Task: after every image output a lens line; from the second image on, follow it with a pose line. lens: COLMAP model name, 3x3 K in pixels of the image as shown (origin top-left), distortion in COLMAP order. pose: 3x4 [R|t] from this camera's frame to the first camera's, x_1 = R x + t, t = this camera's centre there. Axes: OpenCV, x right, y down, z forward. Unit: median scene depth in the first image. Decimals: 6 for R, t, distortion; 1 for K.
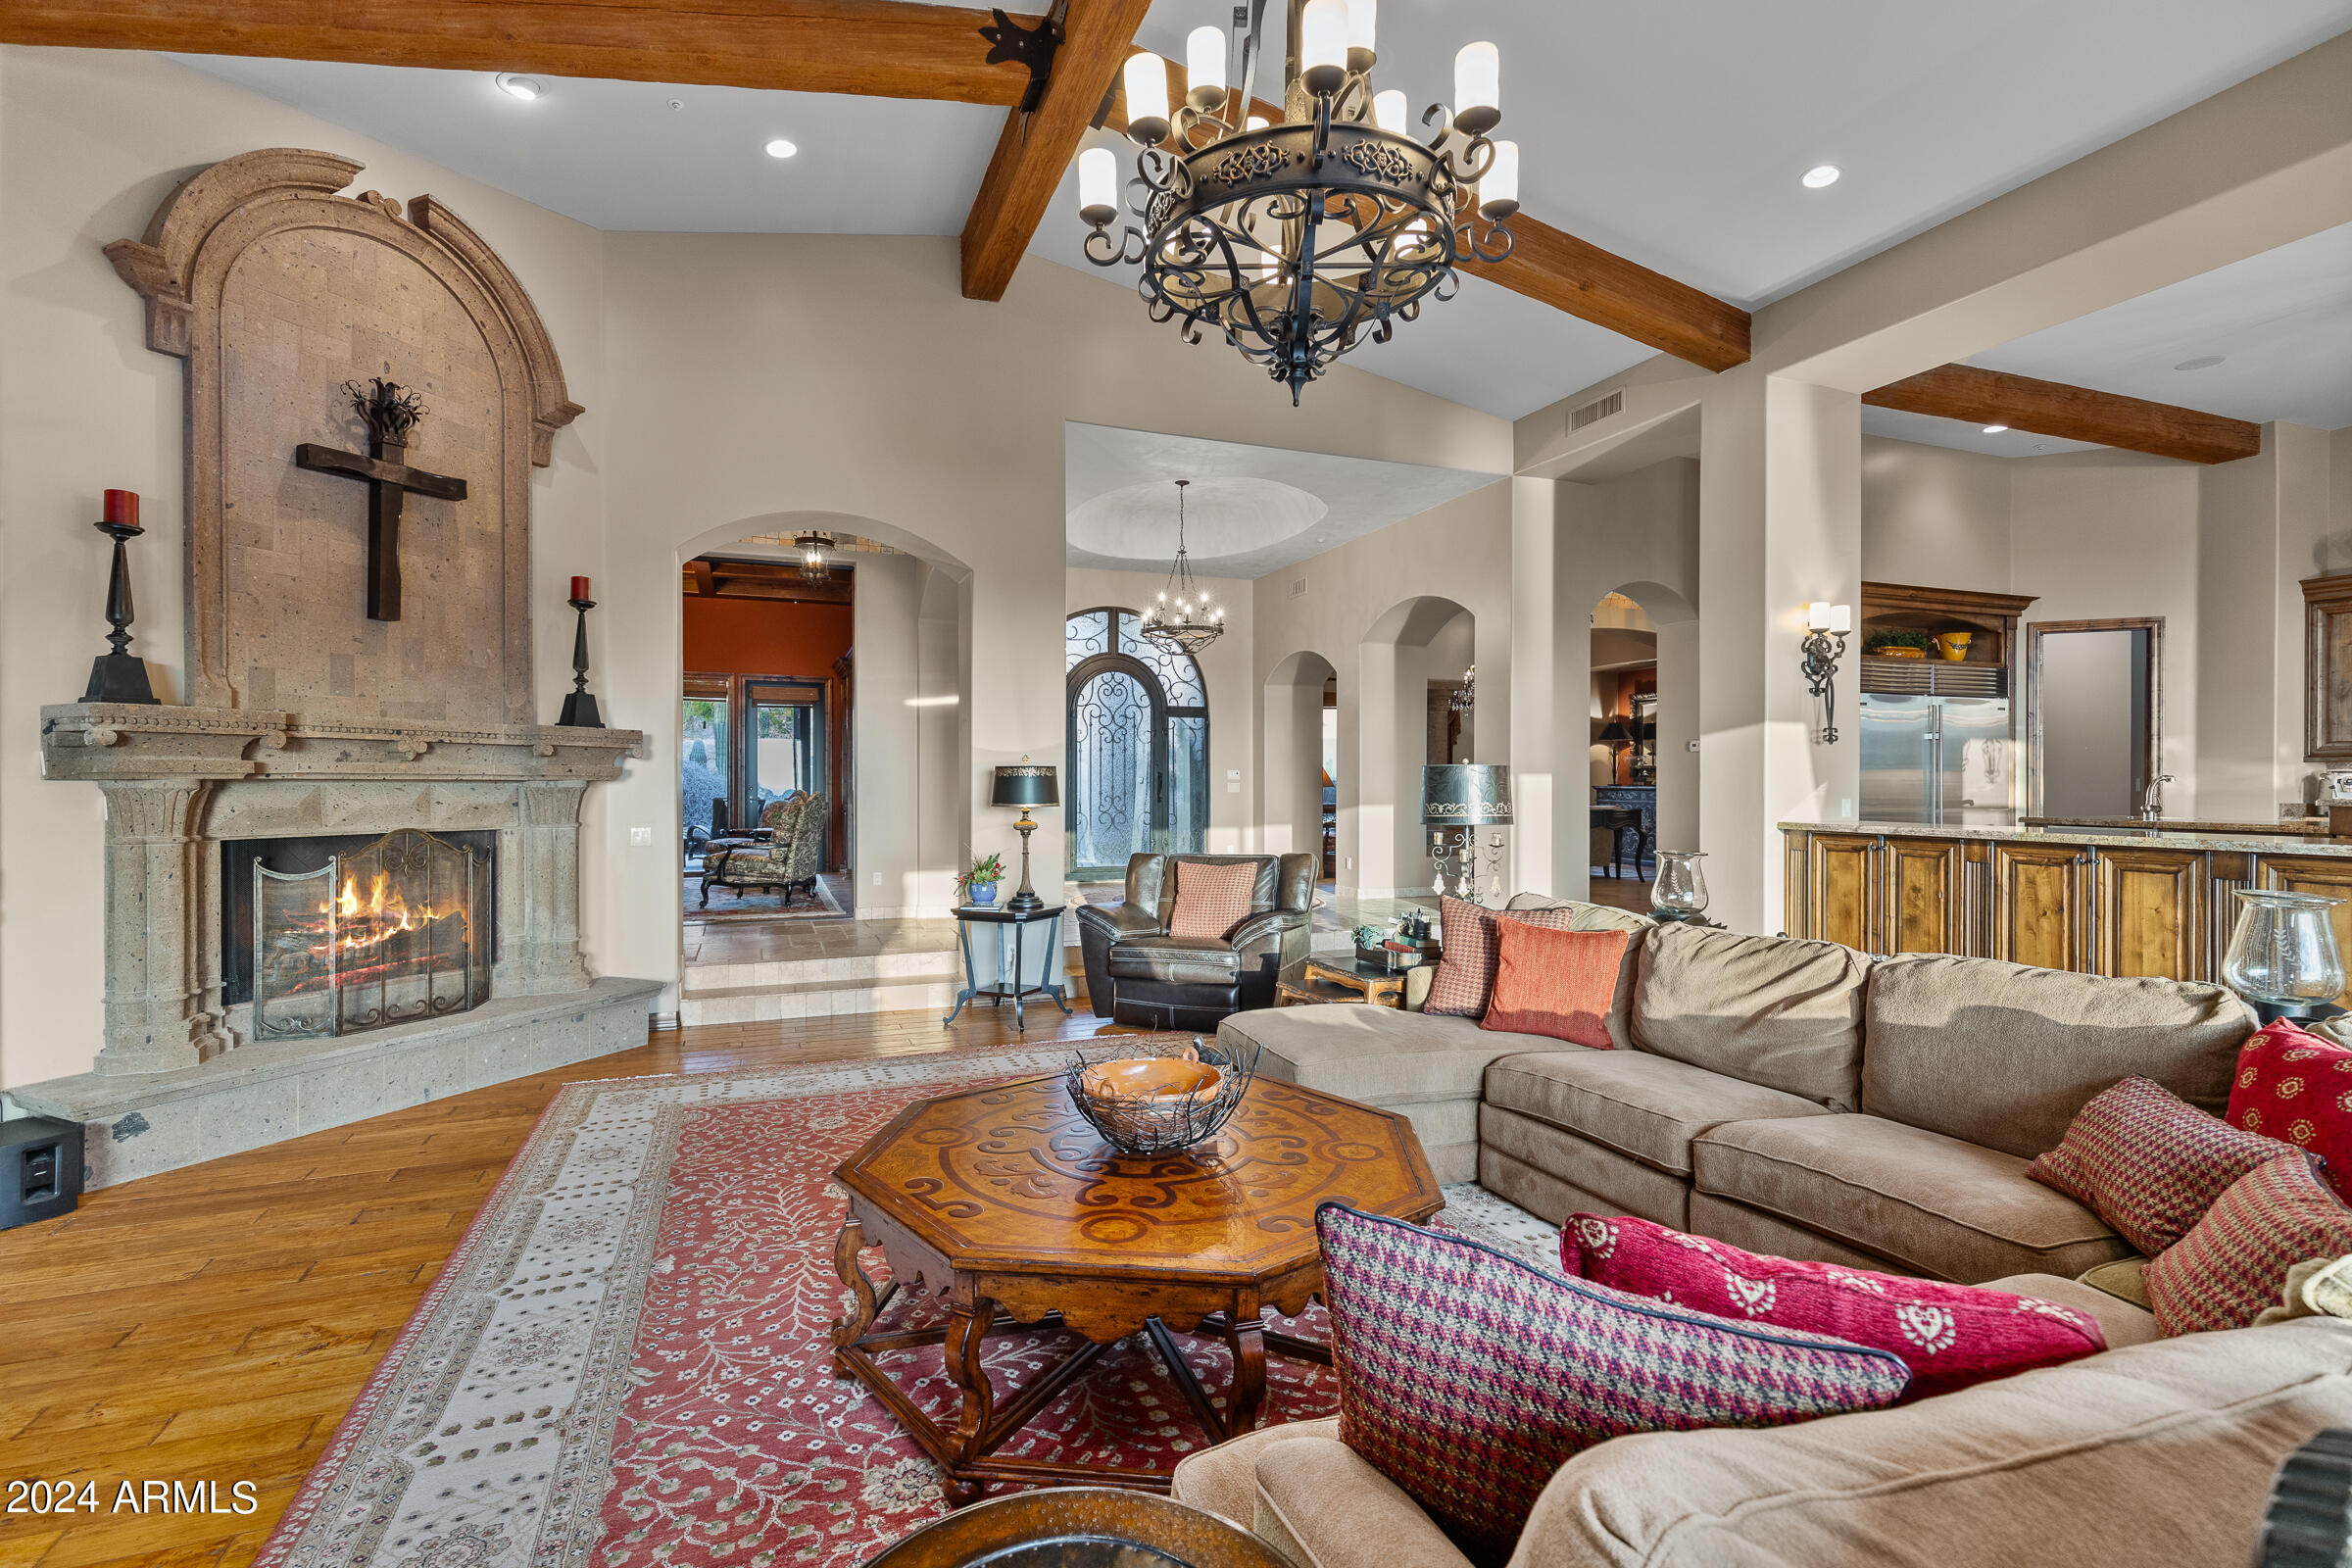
lens RADIAL K [[1070.5, 0, 1178.5], [0, 1070.5, 785.0], [0, 0, 1]] dist [0.010731, -0.000831]
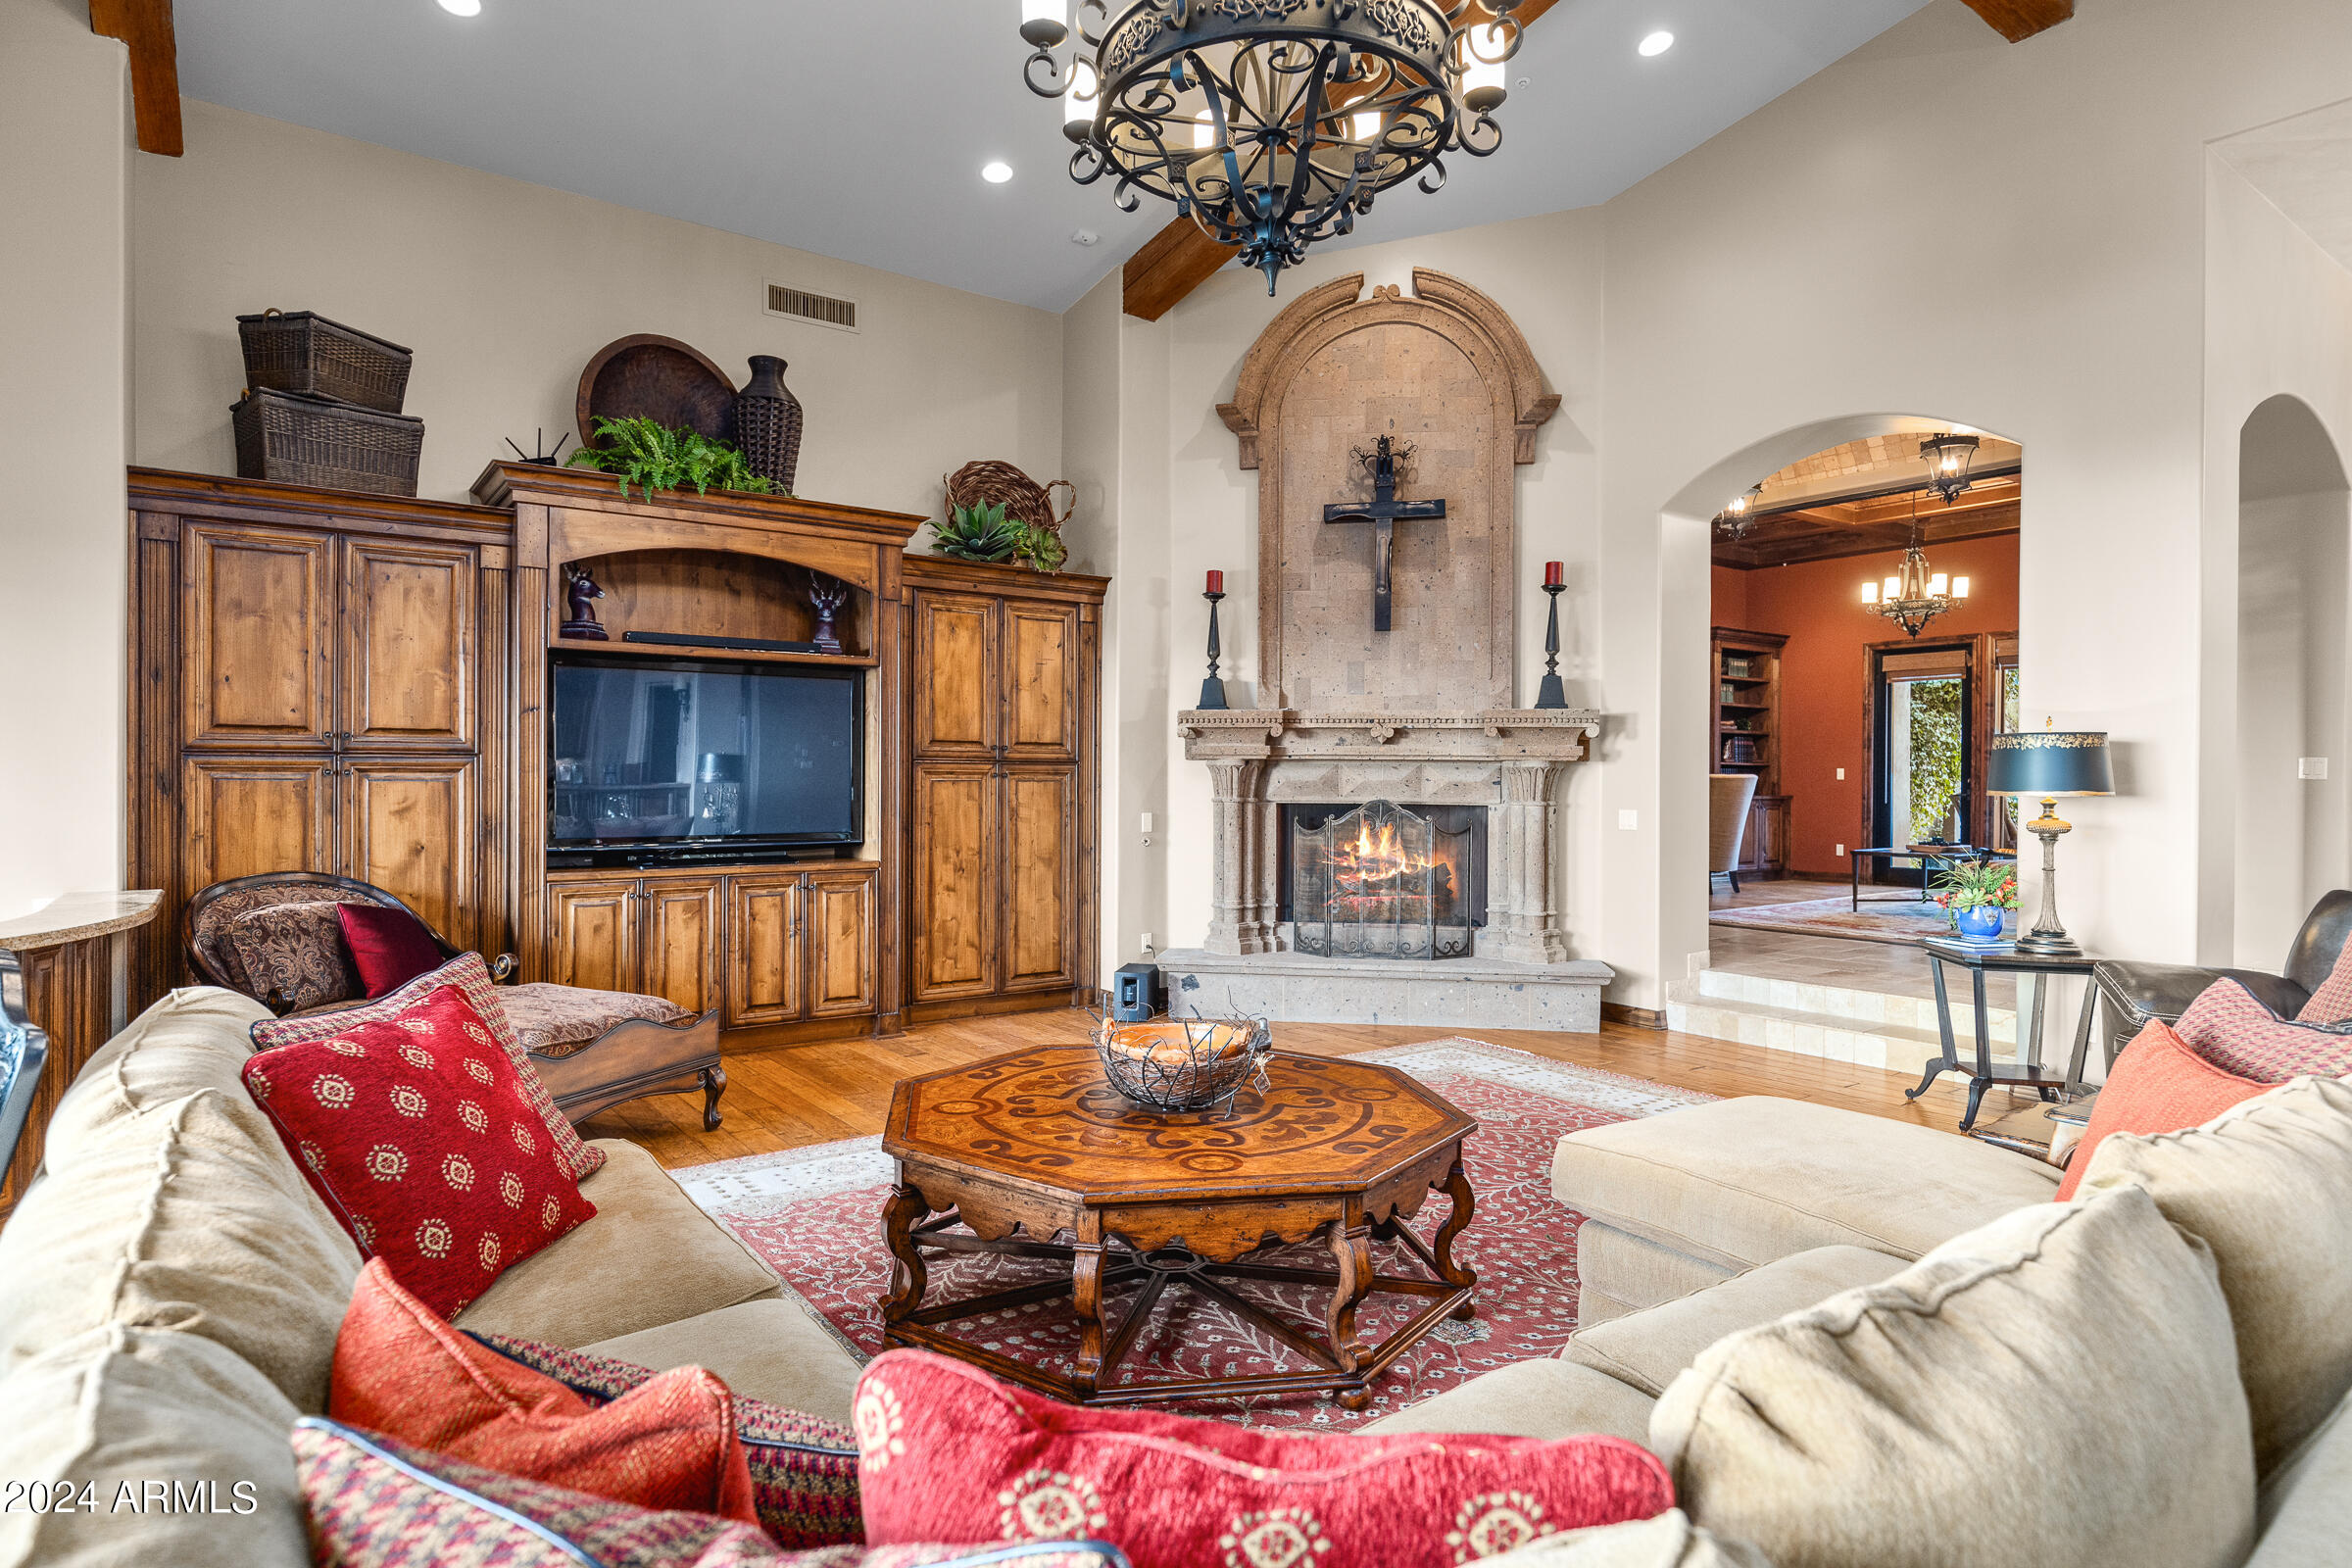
lens RADIAL K [[1315.4, 0, 1178.4], [0, 1315.4, 780.6], [0, 0, 1]] dist [0.001594, -0.000671]
pose [[0.262197, 0.004920, -0.965002, 0.686198], [-0.007656, 0.999966, 0.003018, 0.016593], [0.964984, 0.006597, 0.262226, 0.400382]]
